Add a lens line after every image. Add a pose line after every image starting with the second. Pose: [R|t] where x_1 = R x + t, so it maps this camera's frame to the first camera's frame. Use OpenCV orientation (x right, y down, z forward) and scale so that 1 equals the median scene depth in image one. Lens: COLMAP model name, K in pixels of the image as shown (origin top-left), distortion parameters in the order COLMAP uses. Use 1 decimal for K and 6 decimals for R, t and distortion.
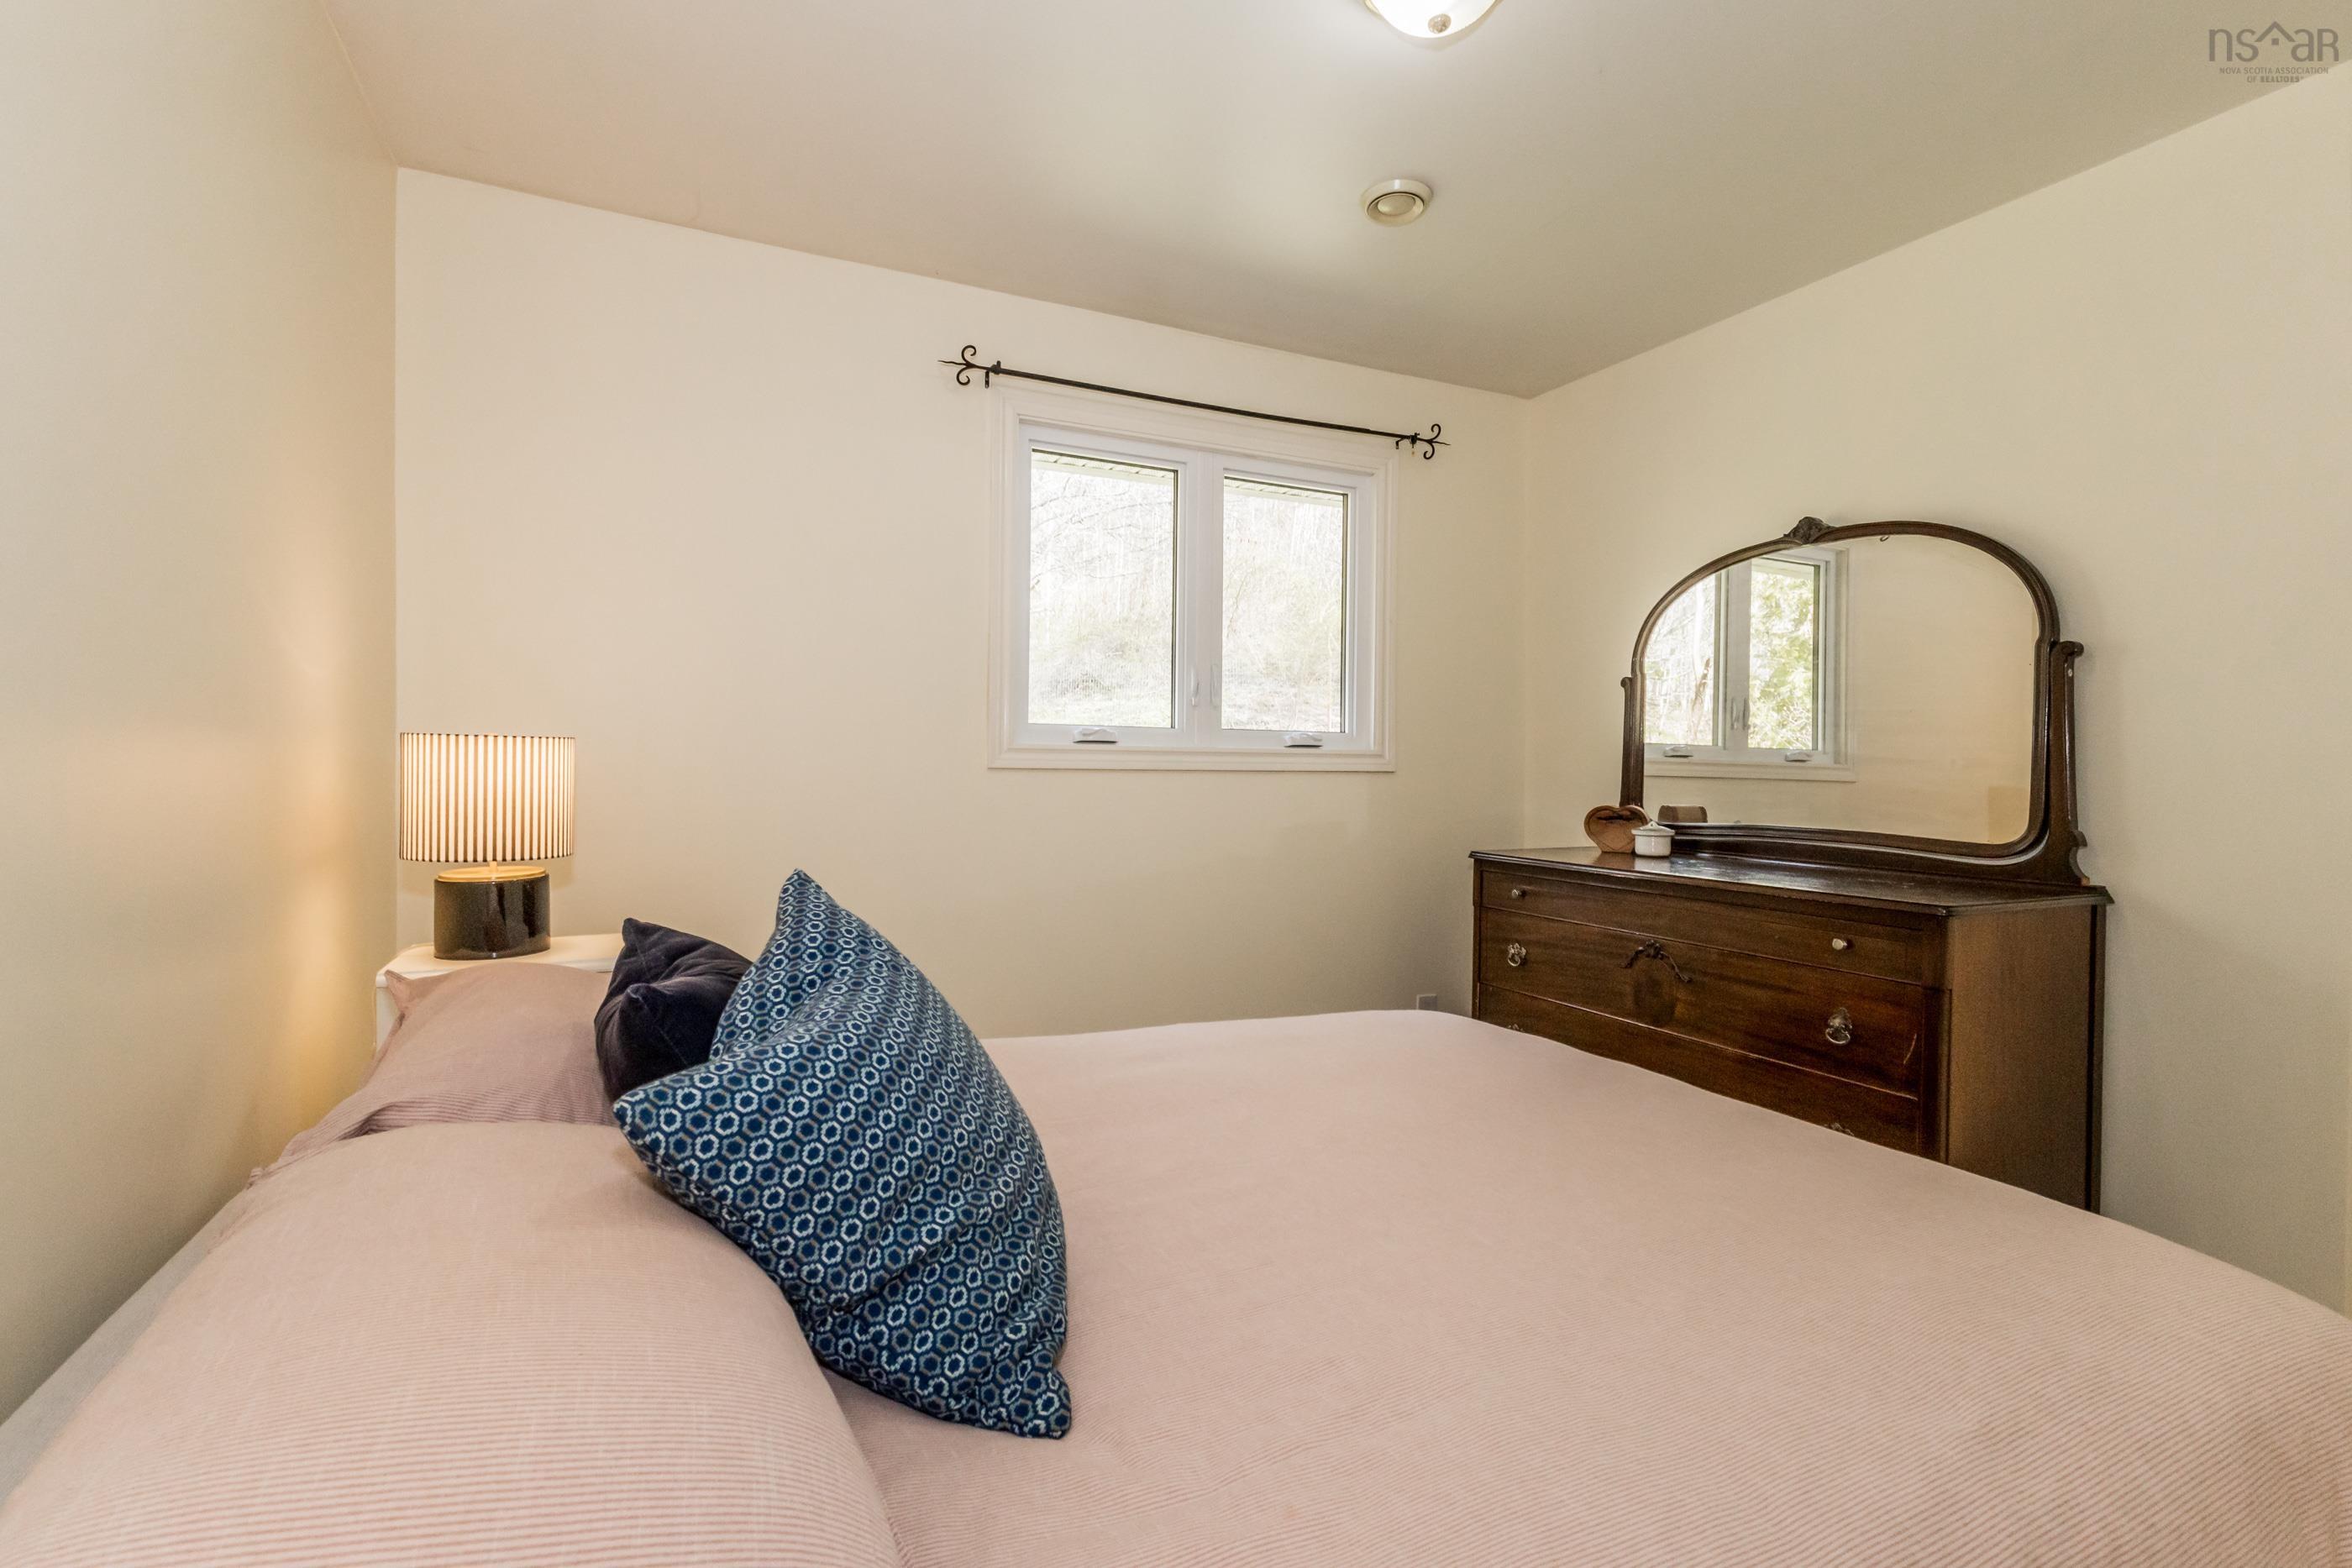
lens RADIAL K [[1074.6, 0, 1169.6], [0, 1074.6, 774.5], [0, 0, 1]] dist [-0.000159, 0.003193]
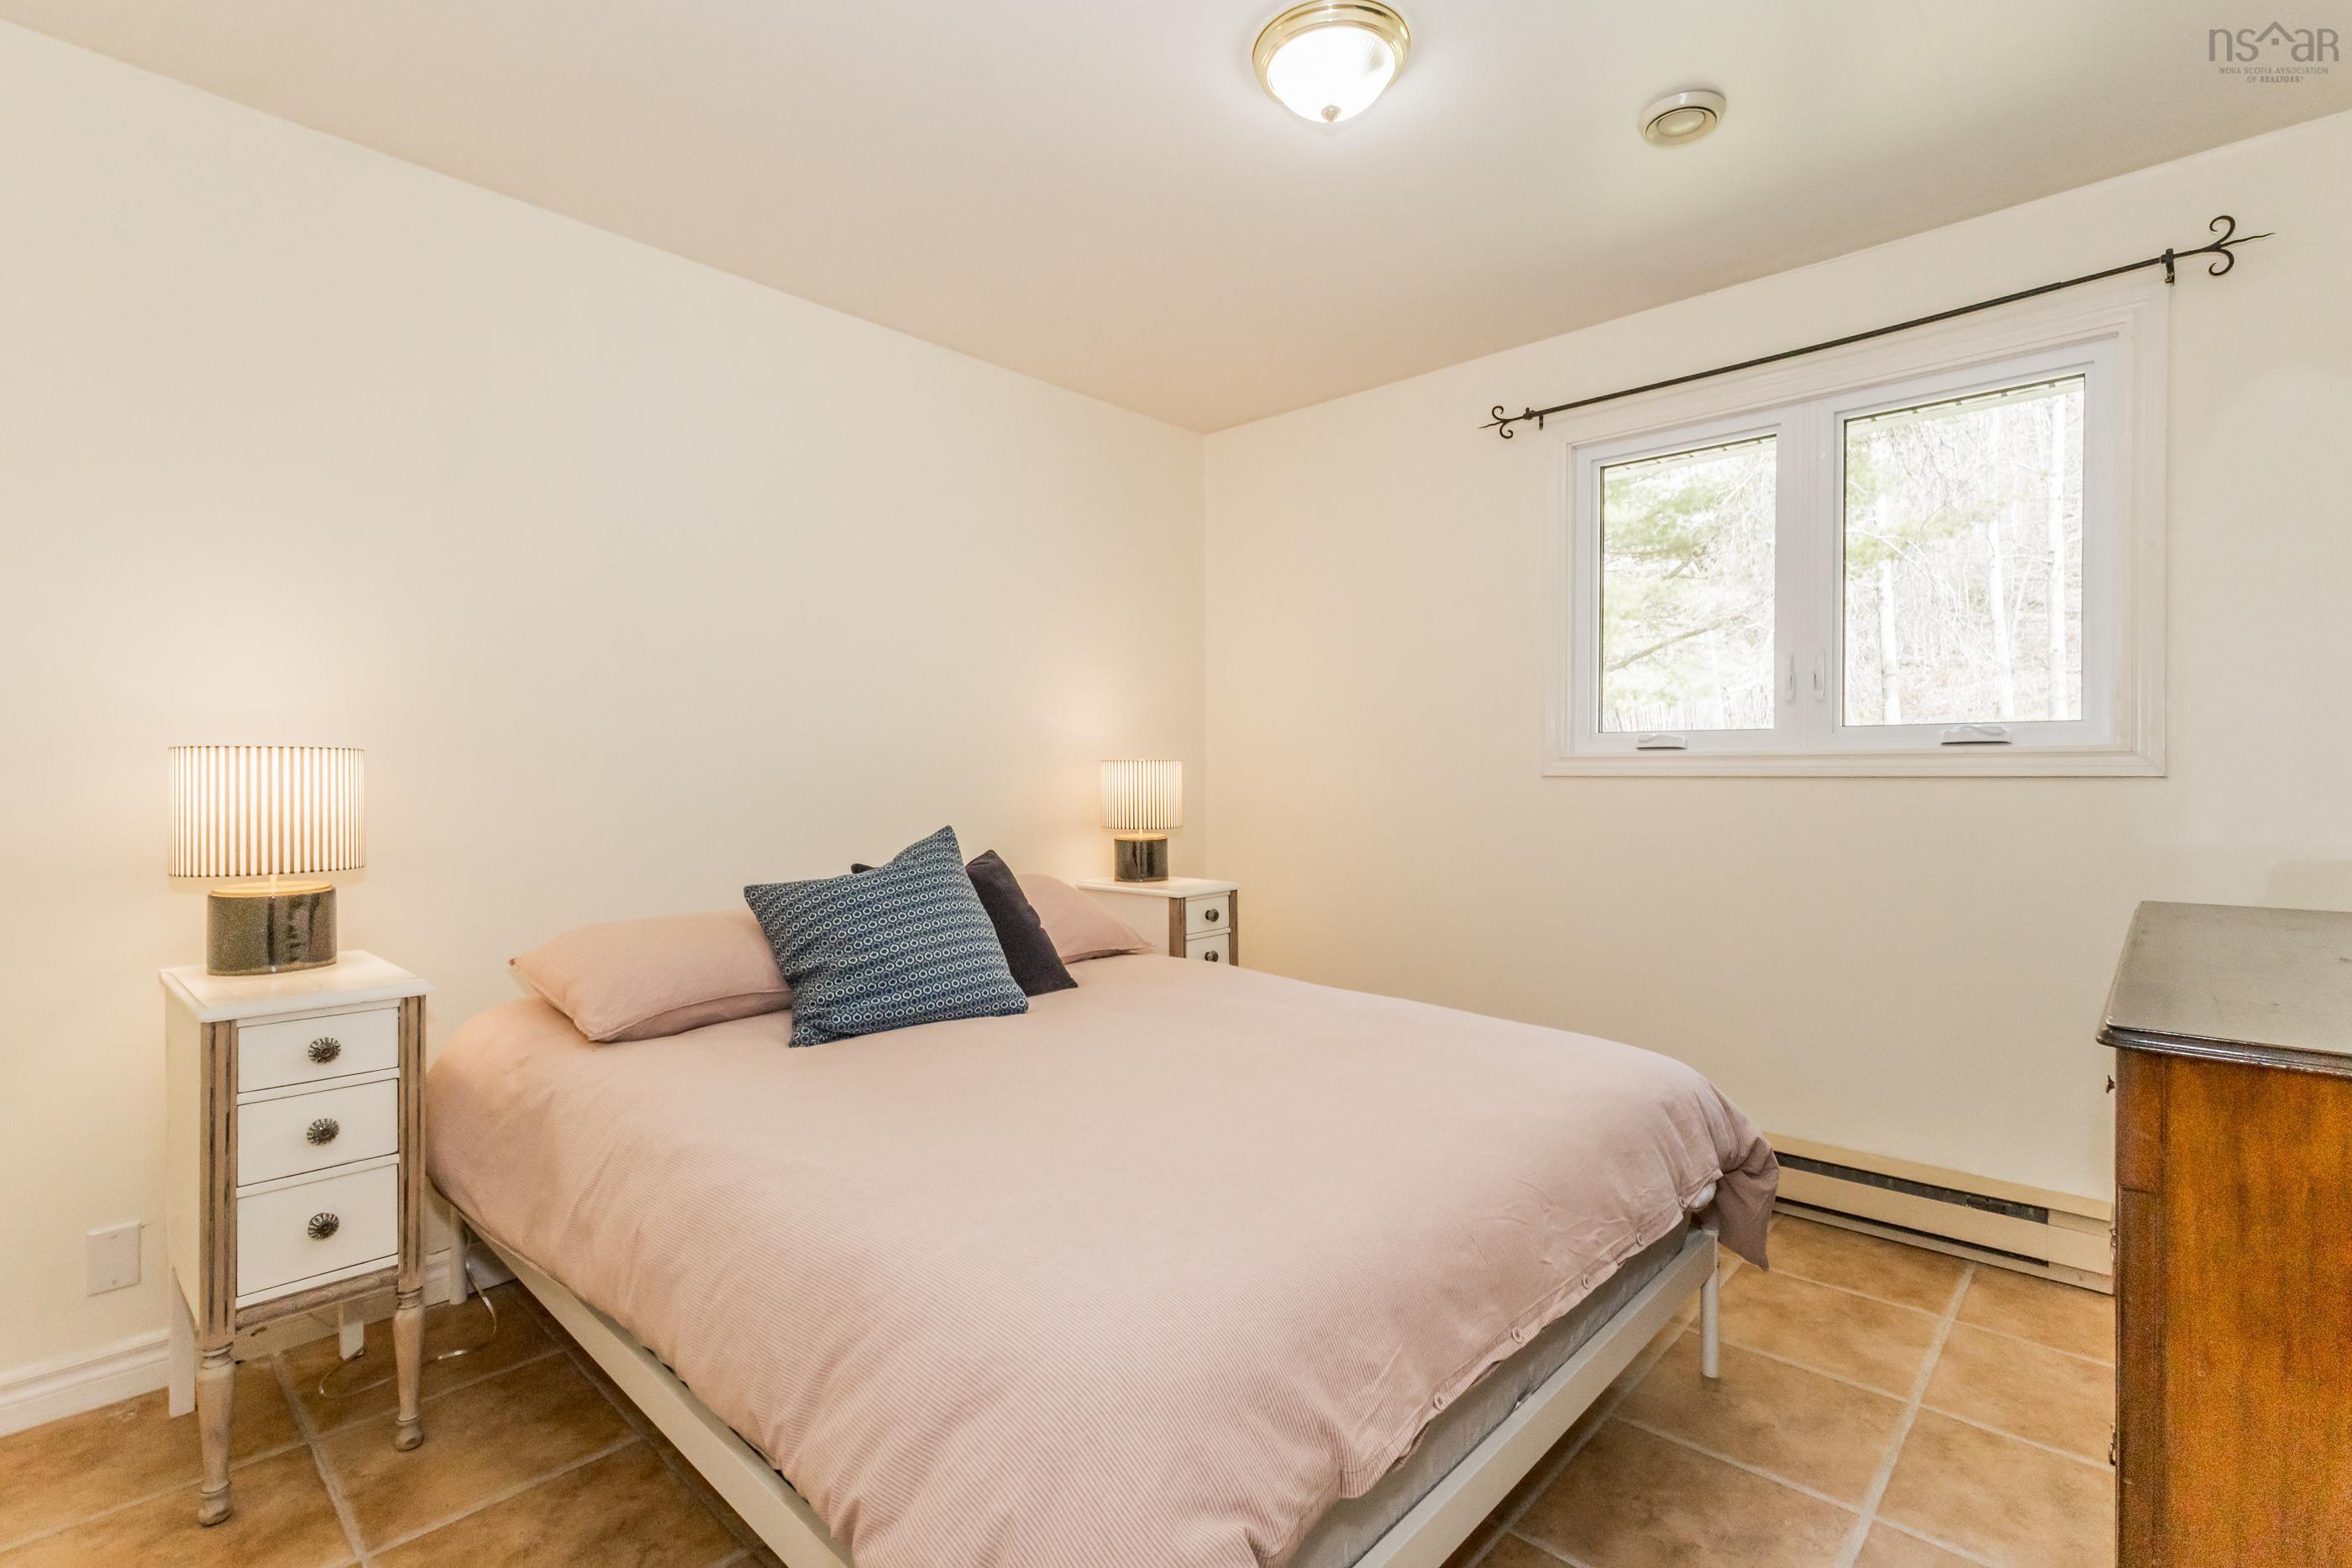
lens RADIAL K [[1074.6, 0, 1165.9], [0, 1074.6, 783.6], [0, 0, 1]] dist [-0.000159, 0.003193]
pose [[0.380805, -0.007400, -0.924626, 0.654357], [-0.001926, 0.999959, -0.008796, 0.011168], [0.924653, 0.005131, 0.380775, 0.216280]]
